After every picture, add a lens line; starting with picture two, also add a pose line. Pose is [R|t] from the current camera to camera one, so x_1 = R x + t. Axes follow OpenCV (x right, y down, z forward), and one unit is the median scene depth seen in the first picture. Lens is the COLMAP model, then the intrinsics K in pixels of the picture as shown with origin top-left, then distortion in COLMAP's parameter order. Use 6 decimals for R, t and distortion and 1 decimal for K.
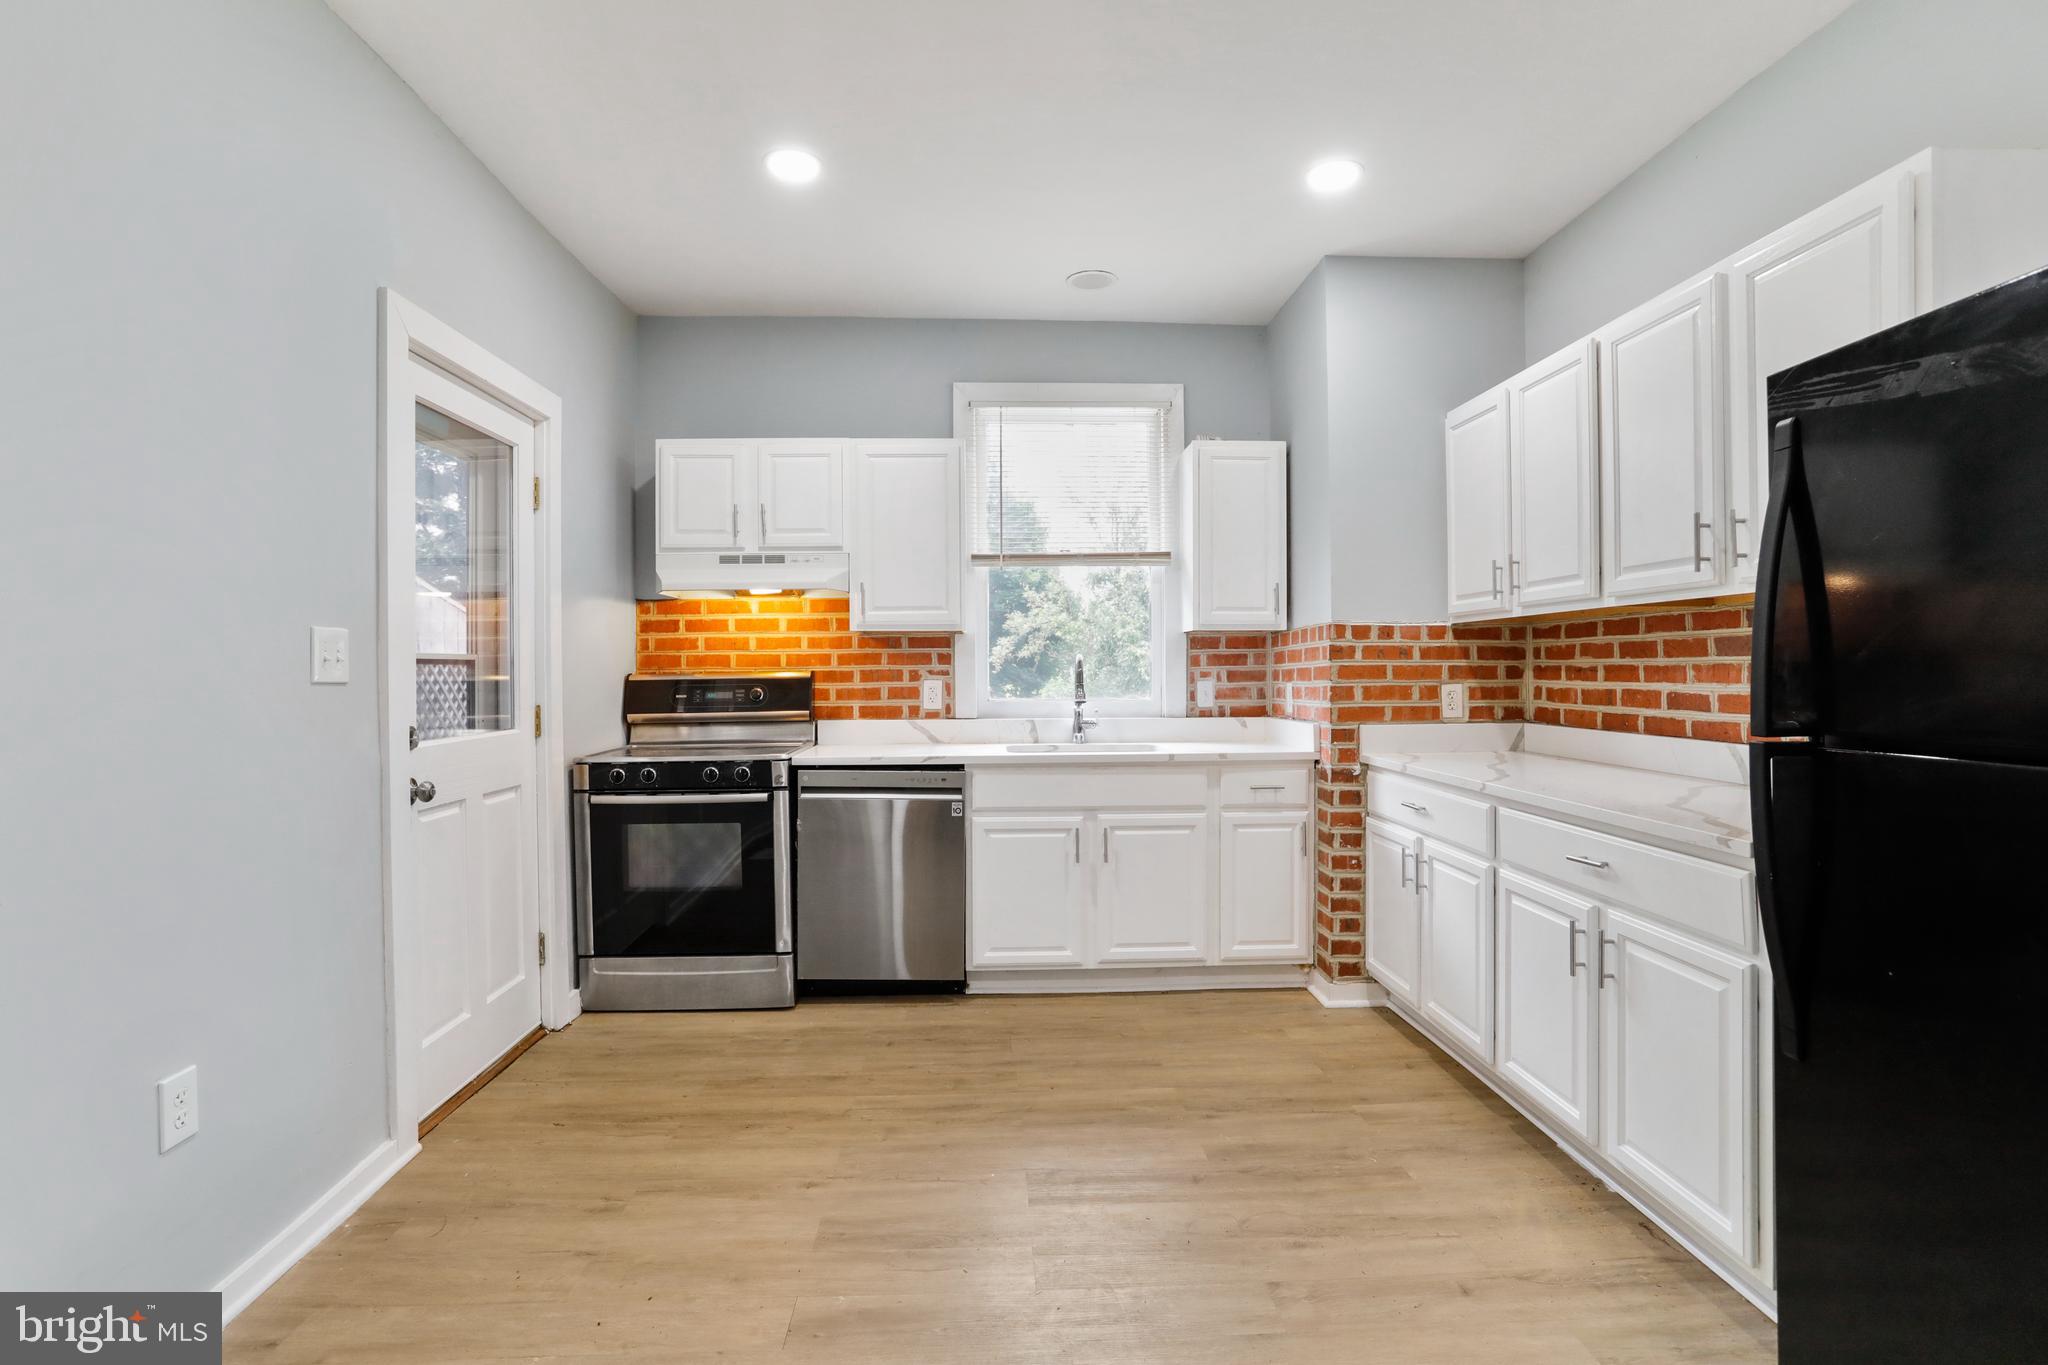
lens RADIAL K [[995.6, 0, 1019.1], [0, 995.6, 667.0], [0, 0, 1]] dist [-0.063023, 0.032887]
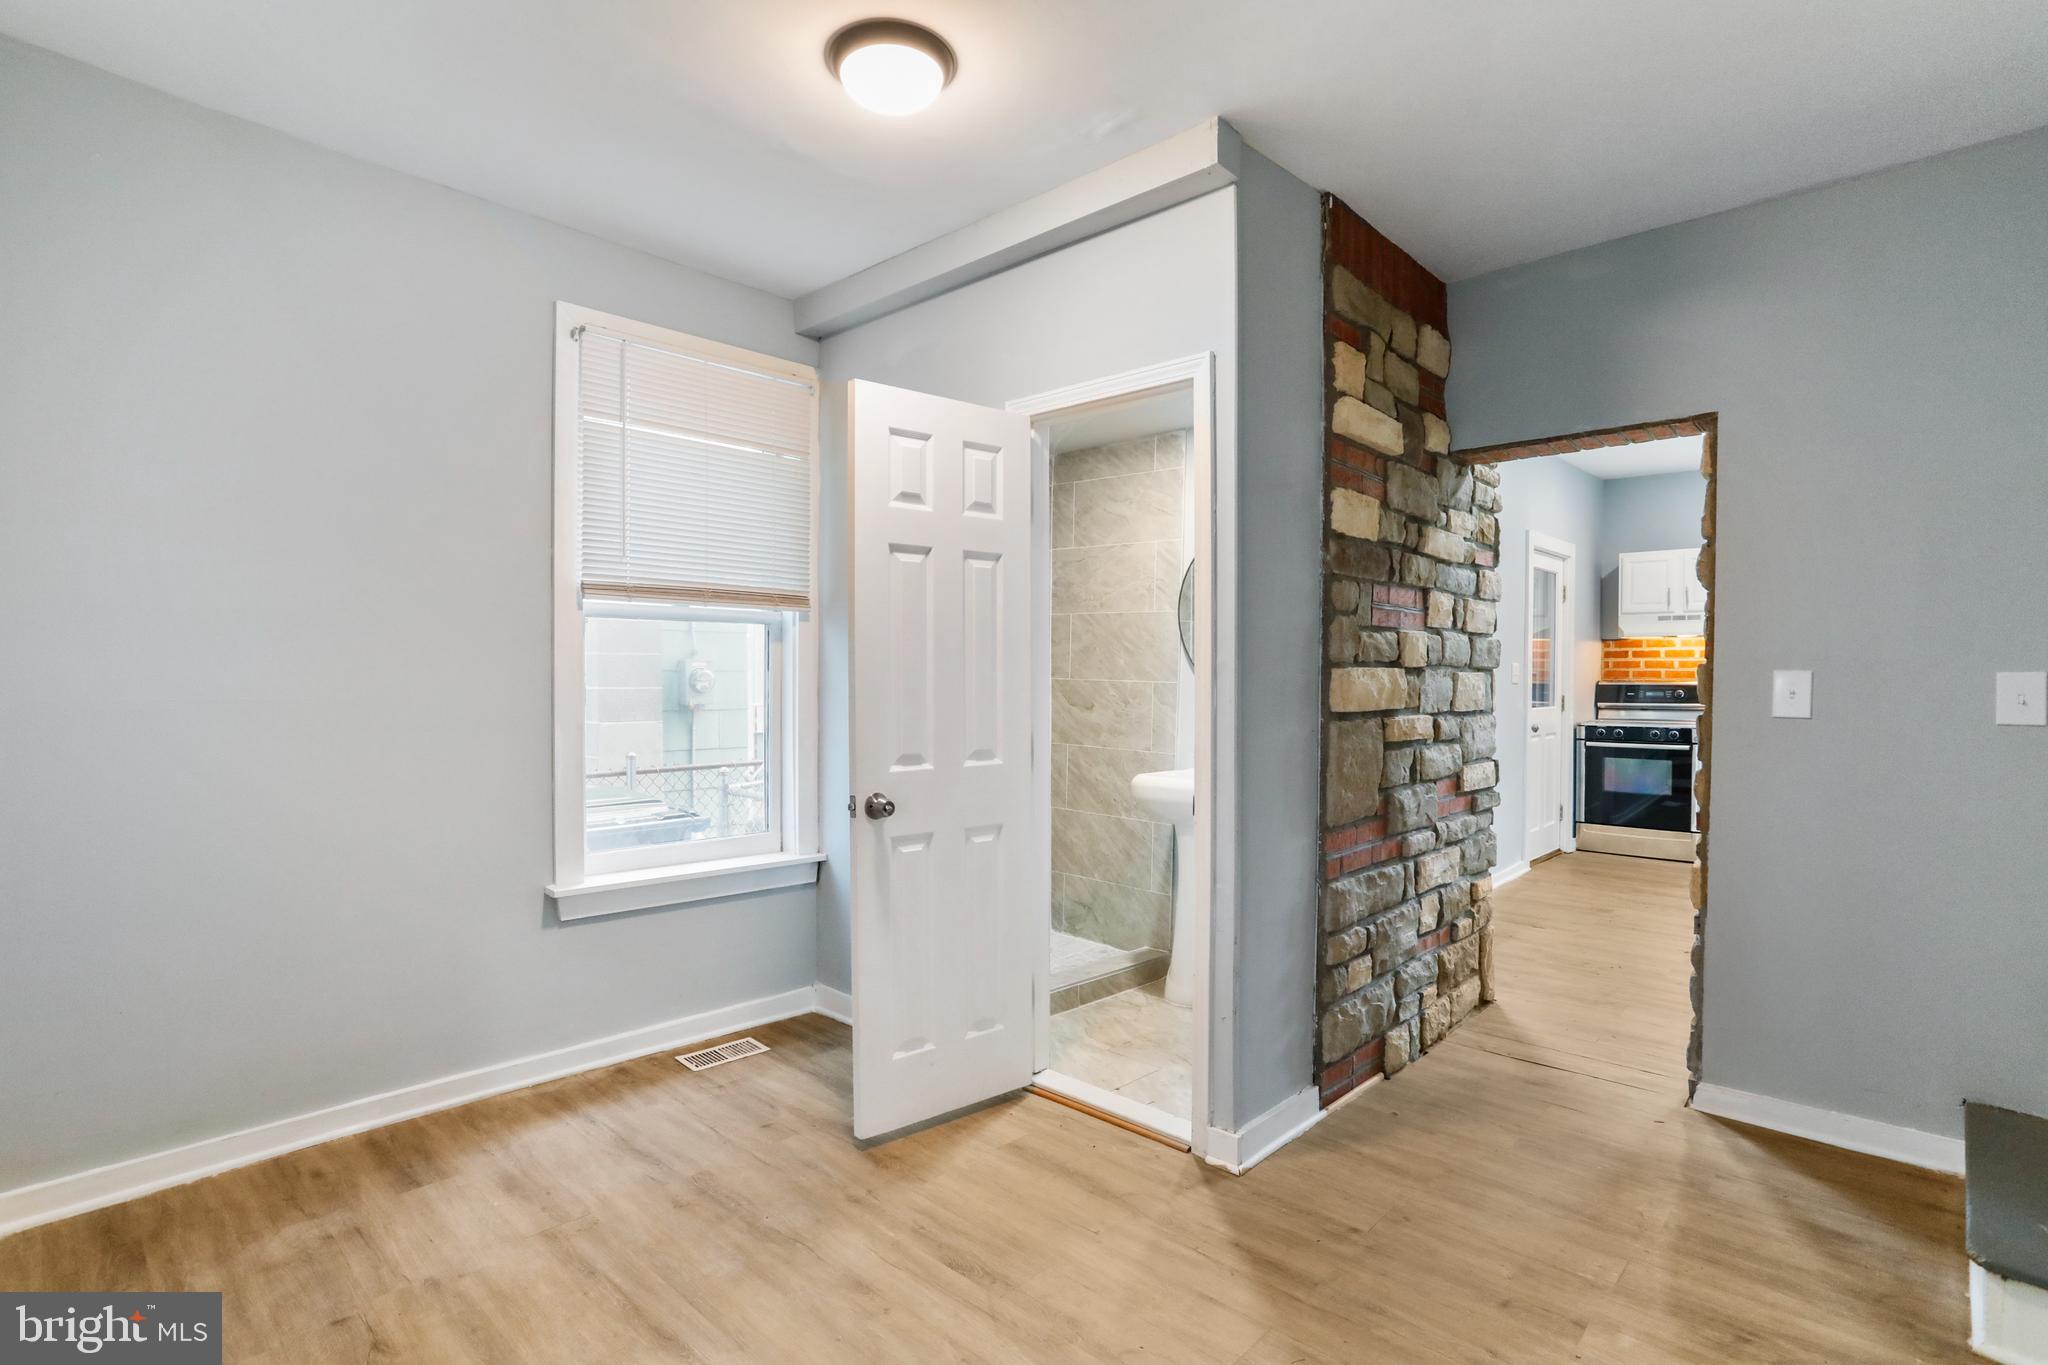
lens RADIAL K [[1000.6, 0, 1017.9], [0, 1000.6, 676.3], [0, 0, 1]] dist [-0.056738, 0.033451]
pose [[0.689226, 0.017683, -0.724331, 0.208390], [-0.013416, 0.999842, 0.011642, -0.009163], [0.724423, 0.001694, 0.689354, -1.170867]]
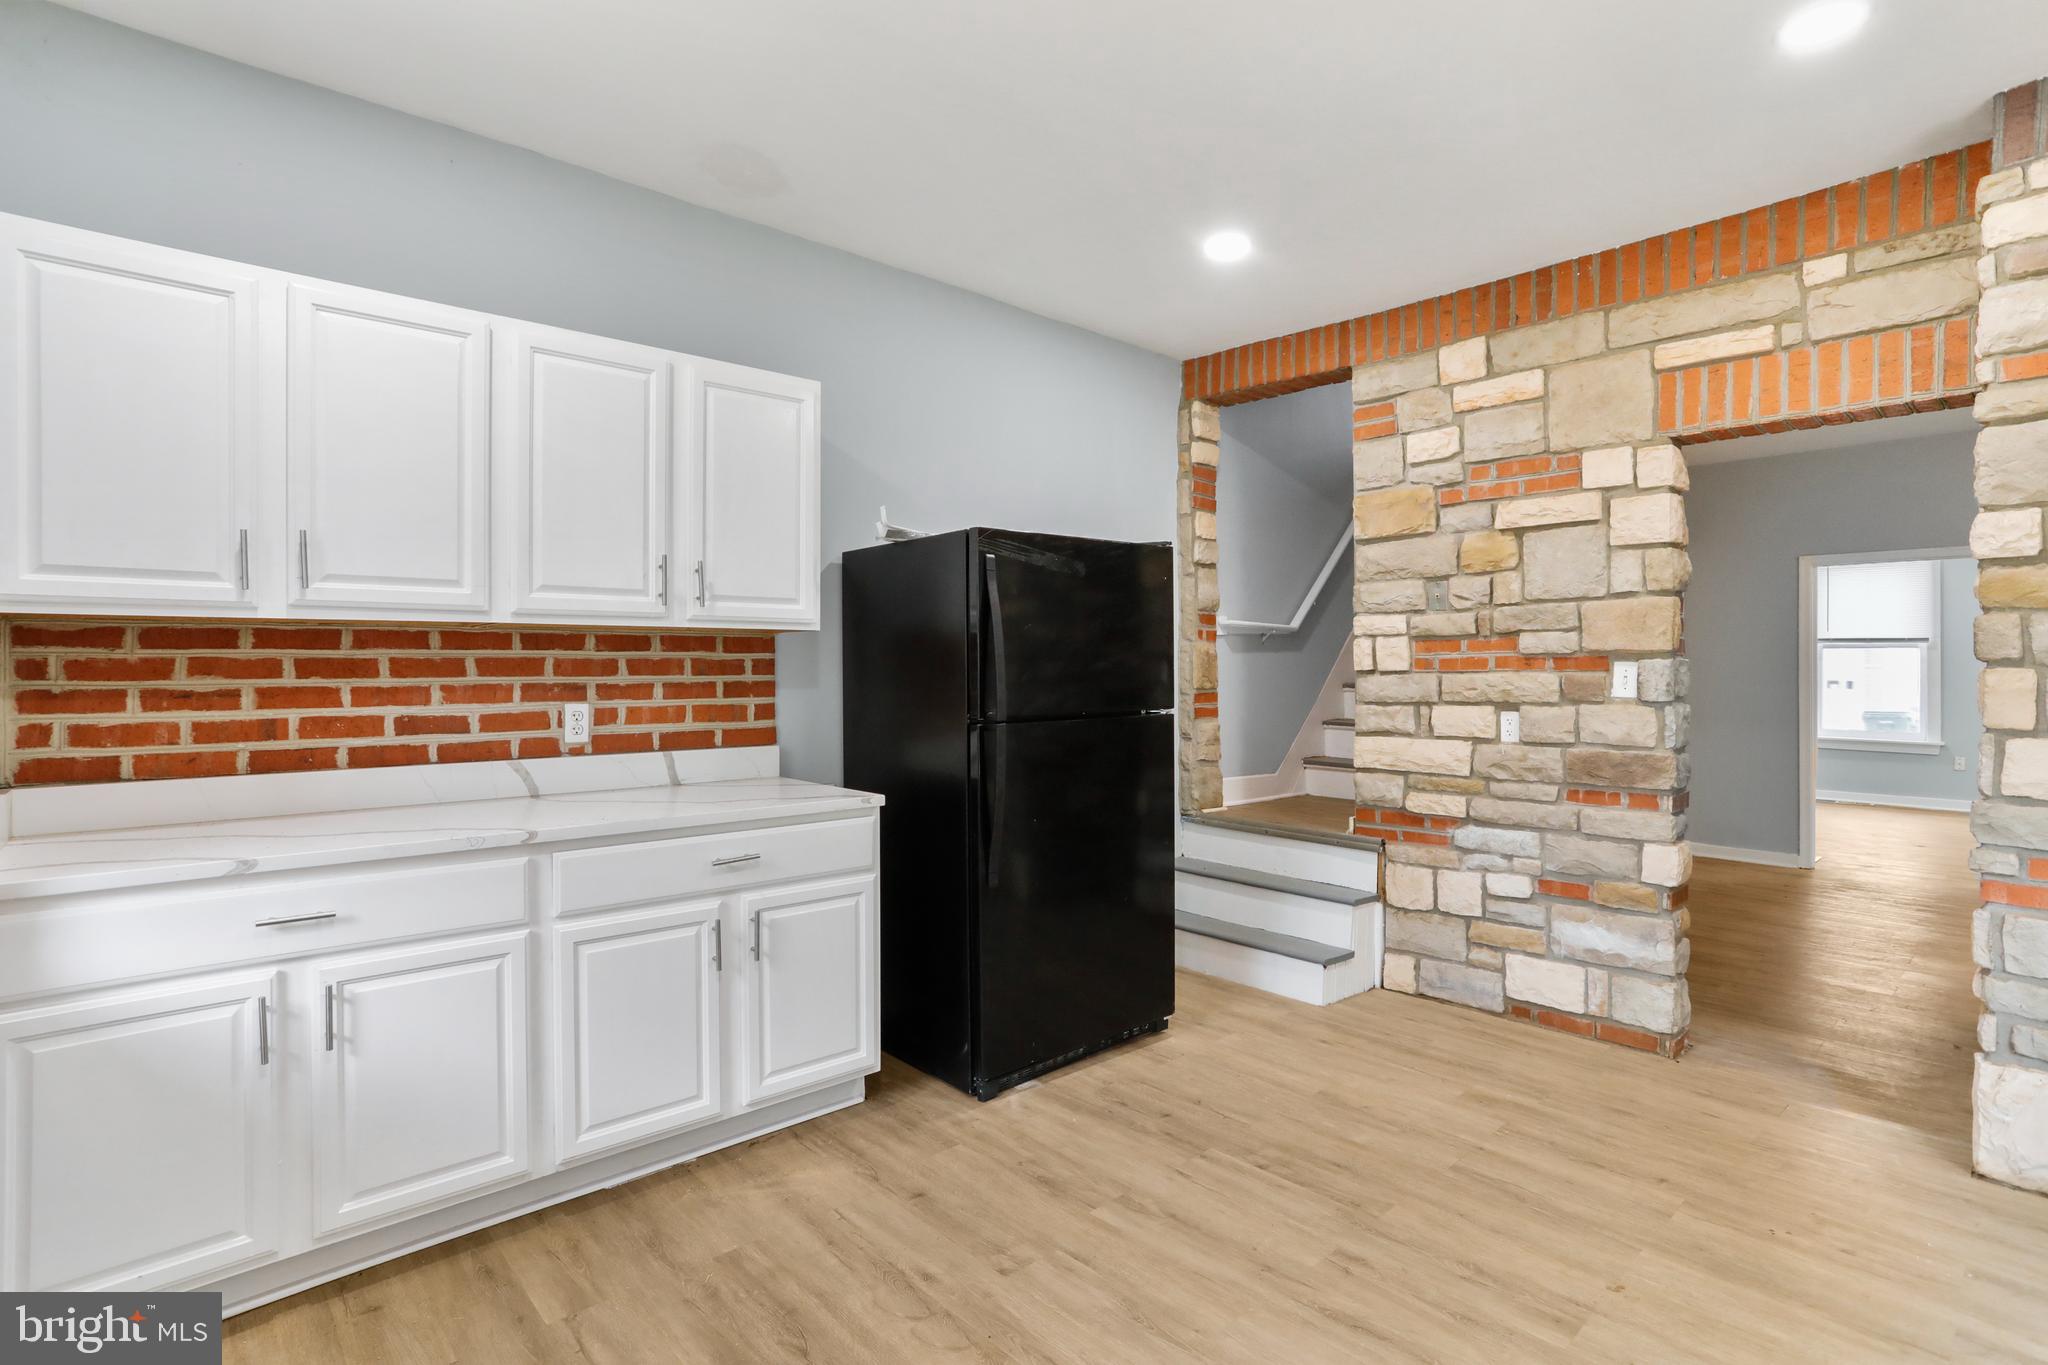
lens RADIAL K [[995.6, 0, 1019.1], [0, 995.6, 667.0], [0, 0, 1]] dist [-0.063023, 0.032887]
pose [[-0.634276, 0.009436, 0.773049, -0.307486], [0.006312, 0.999955, -0.007027, -0.007676], [-0.773081, 0.000422, -0.634308, 0.889443]]
